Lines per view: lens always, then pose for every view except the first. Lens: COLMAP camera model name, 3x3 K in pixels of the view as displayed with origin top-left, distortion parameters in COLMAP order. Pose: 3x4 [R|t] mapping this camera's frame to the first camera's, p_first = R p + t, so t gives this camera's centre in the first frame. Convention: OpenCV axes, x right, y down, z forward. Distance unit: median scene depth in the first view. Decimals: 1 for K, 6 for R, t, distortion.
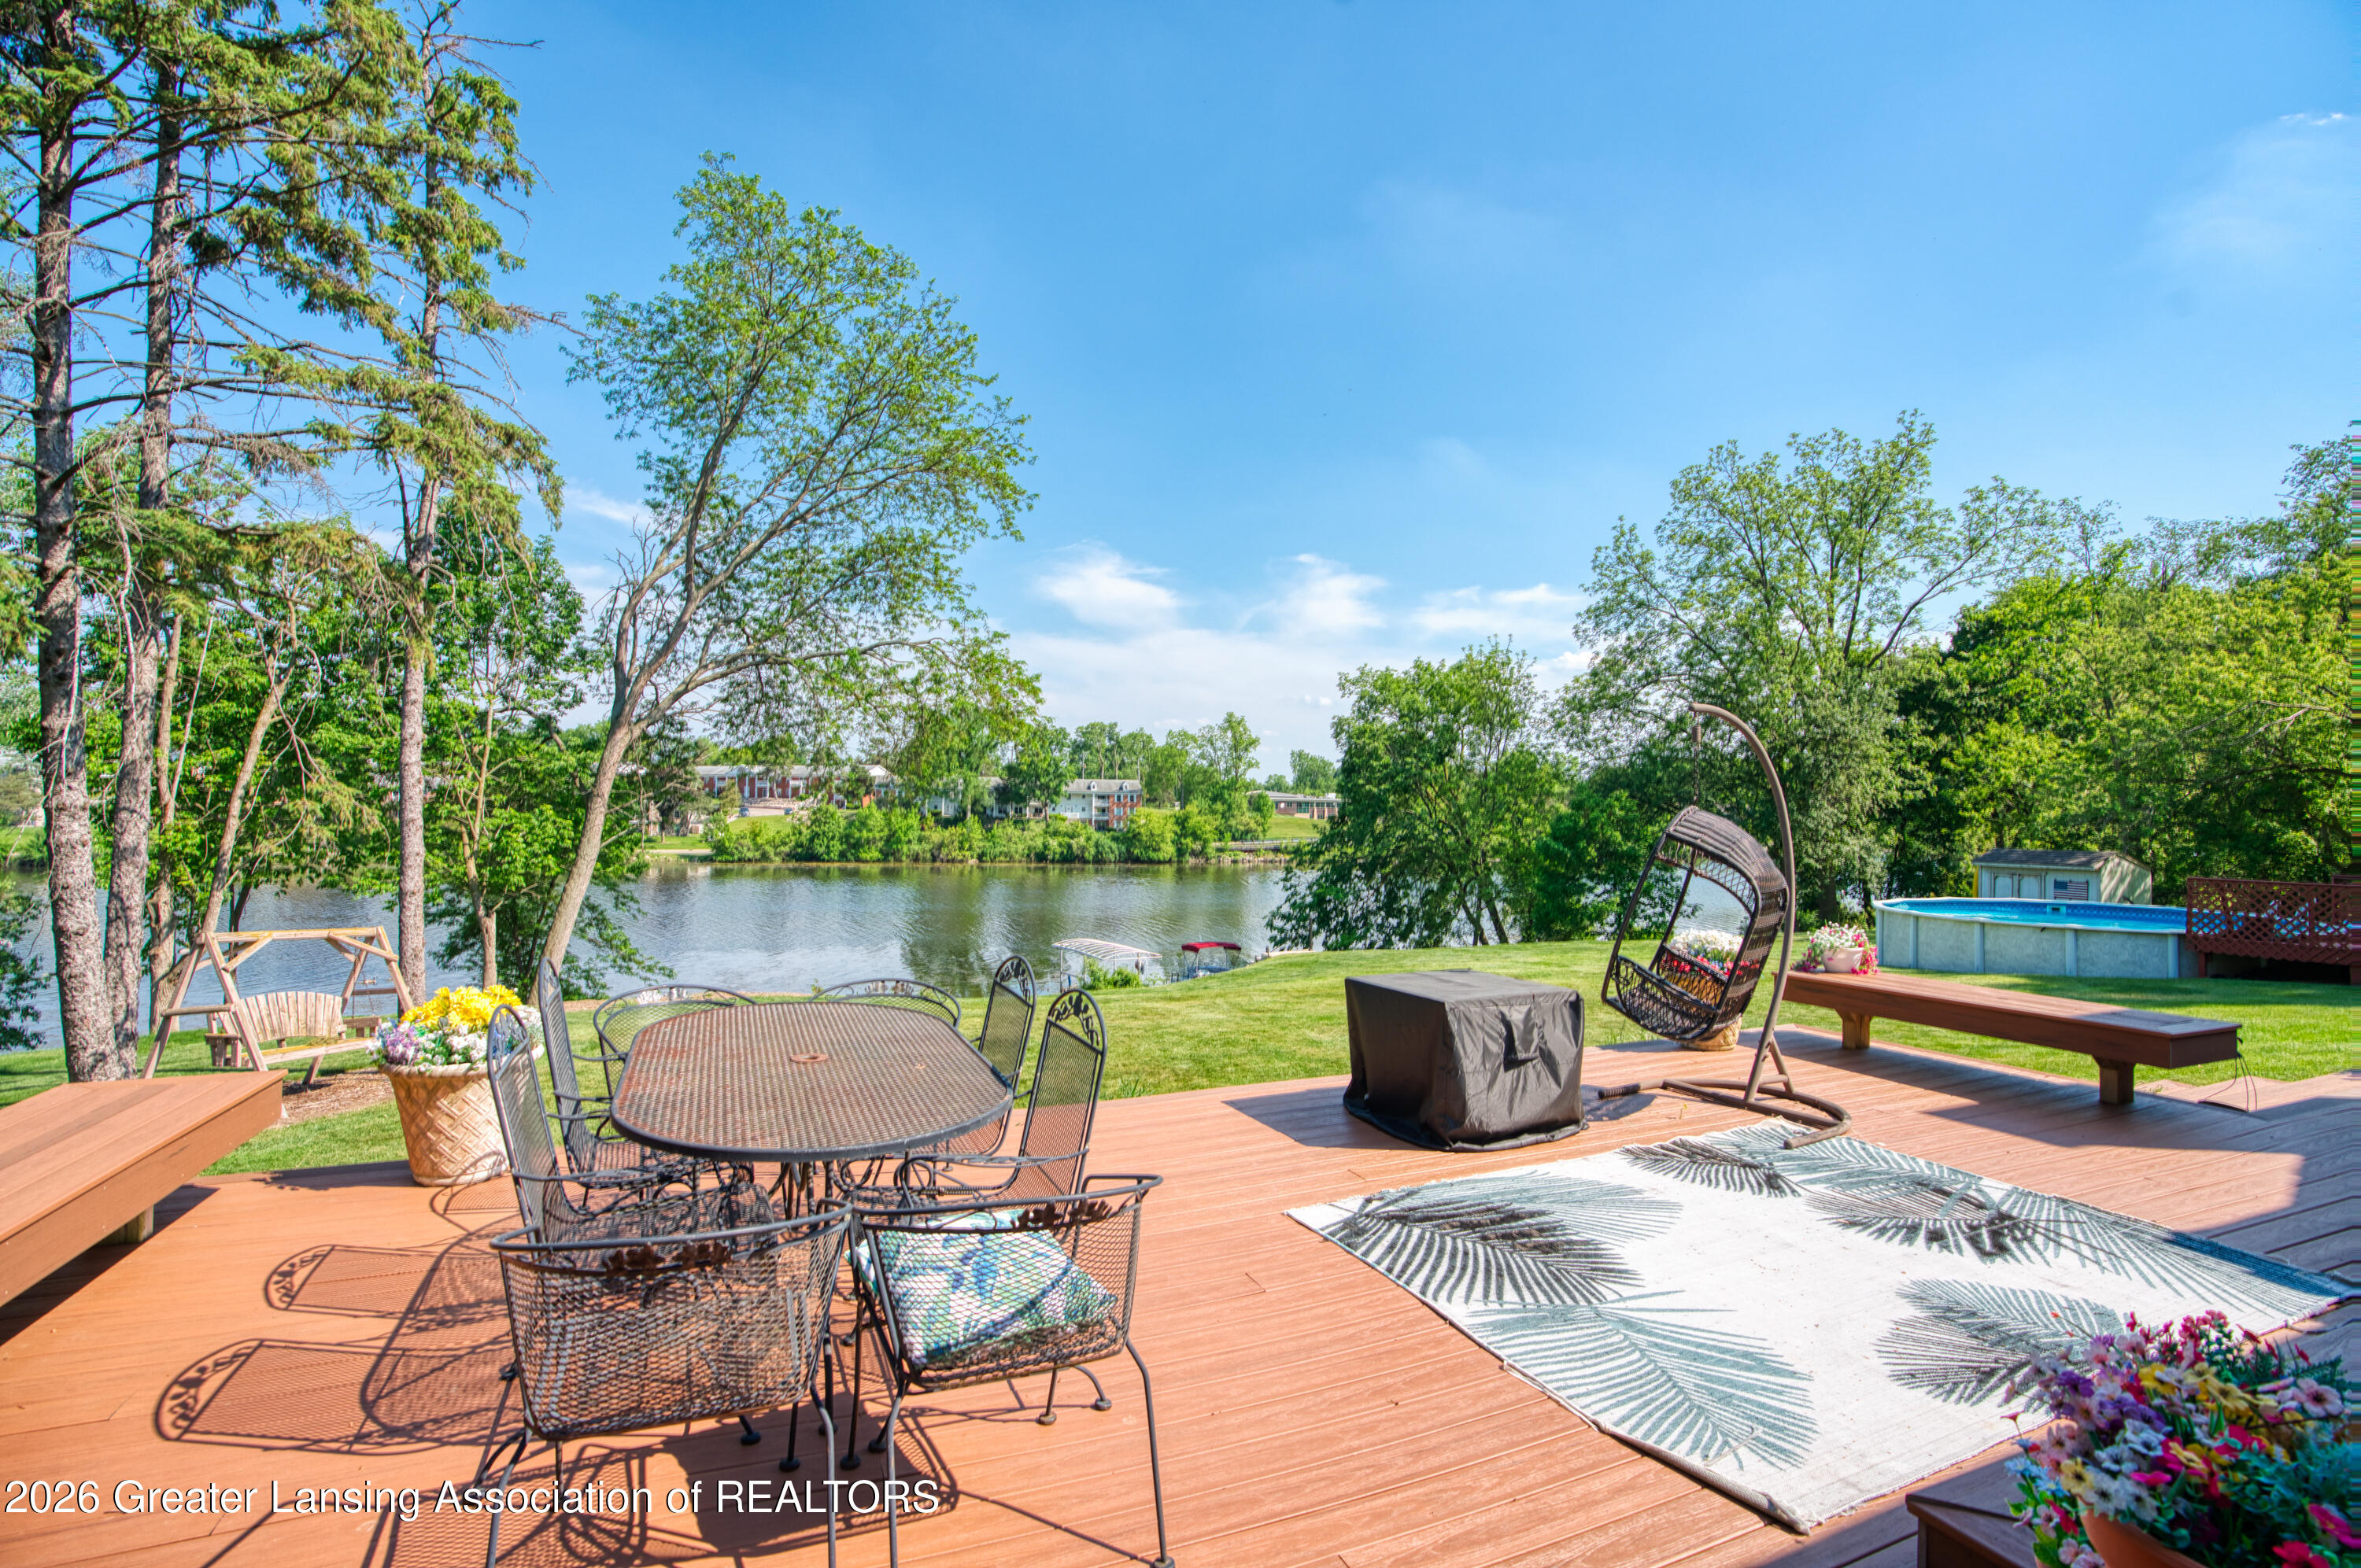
lens RADIAL K [[1084.5, 0, 1179.8], [0, 1084.5, 778.0], [0, 0, 1]] dist [-0.069457, 0.028307]
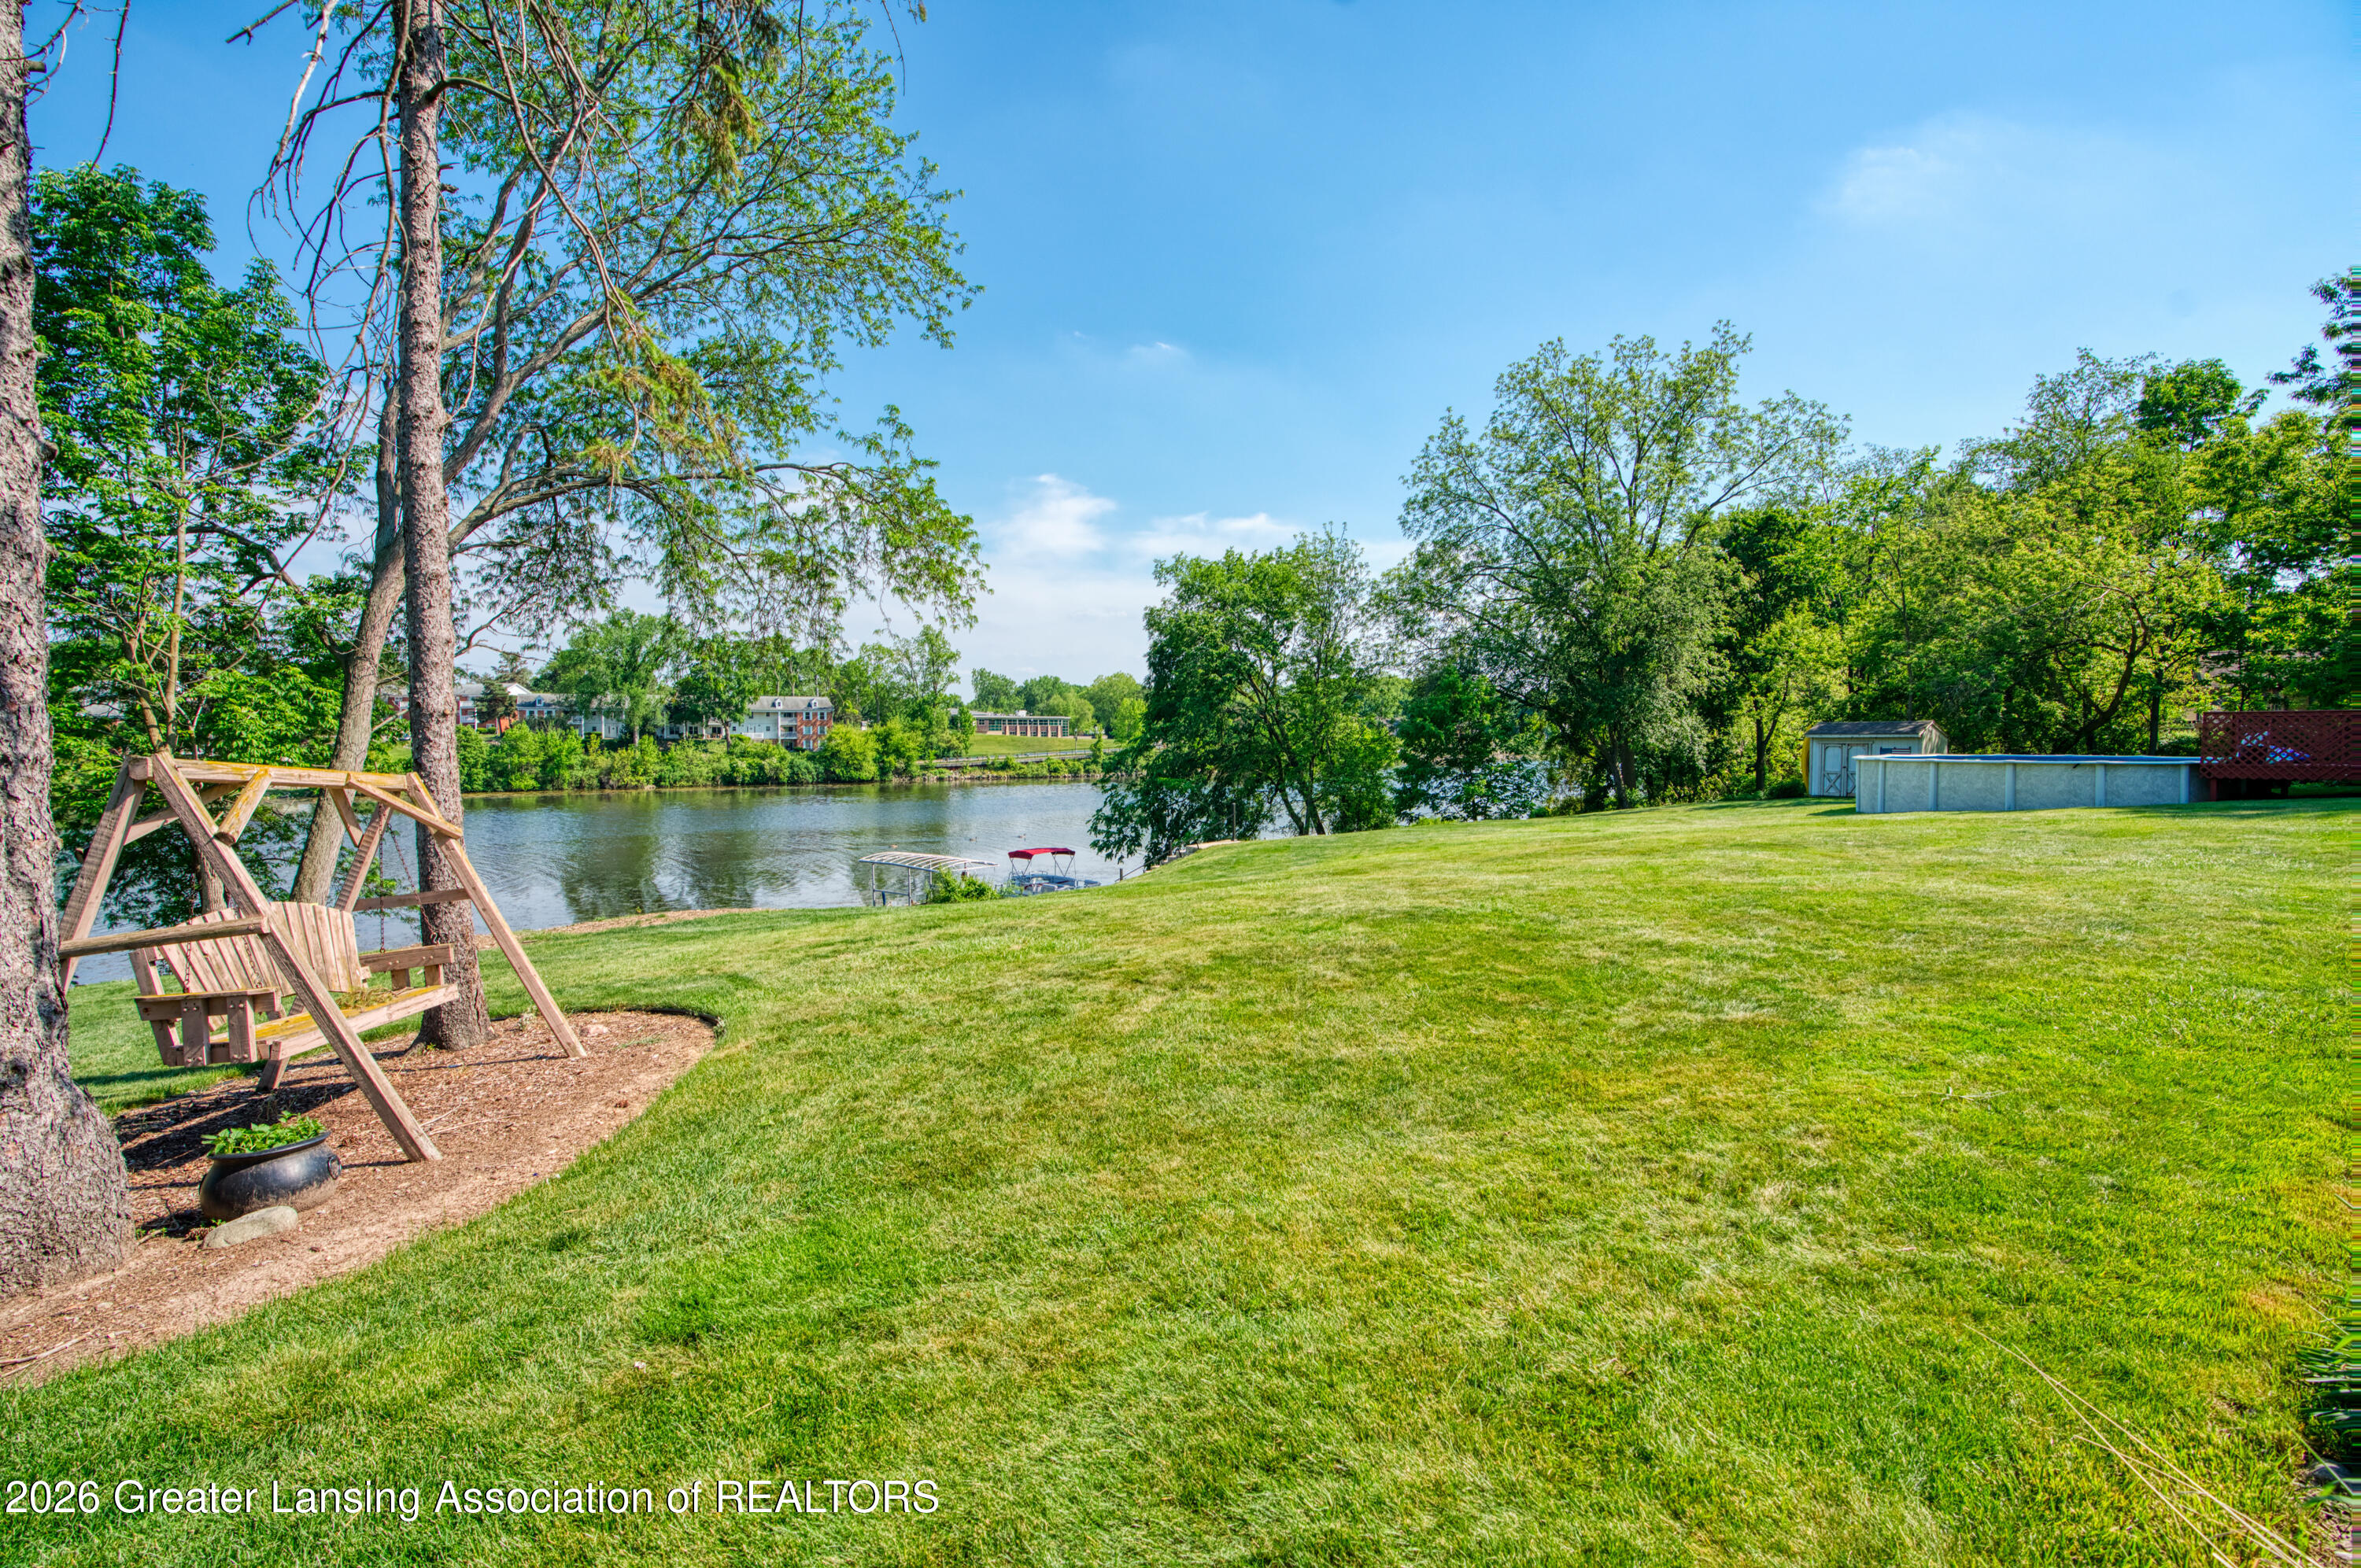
lens RADIAL K [[1080.5, 0, 1175.5], [0, 1080.5, 775.5], [0, 0, 1]] dist [-0.066528, 0.025207]
pose [[0.952870, -0.027303, 0.302147, -0.132417], [0.006193, 0.997485, 0.070605, 0.025147], [-0.303315, -0.065406, 0.950643, 0.094604]]
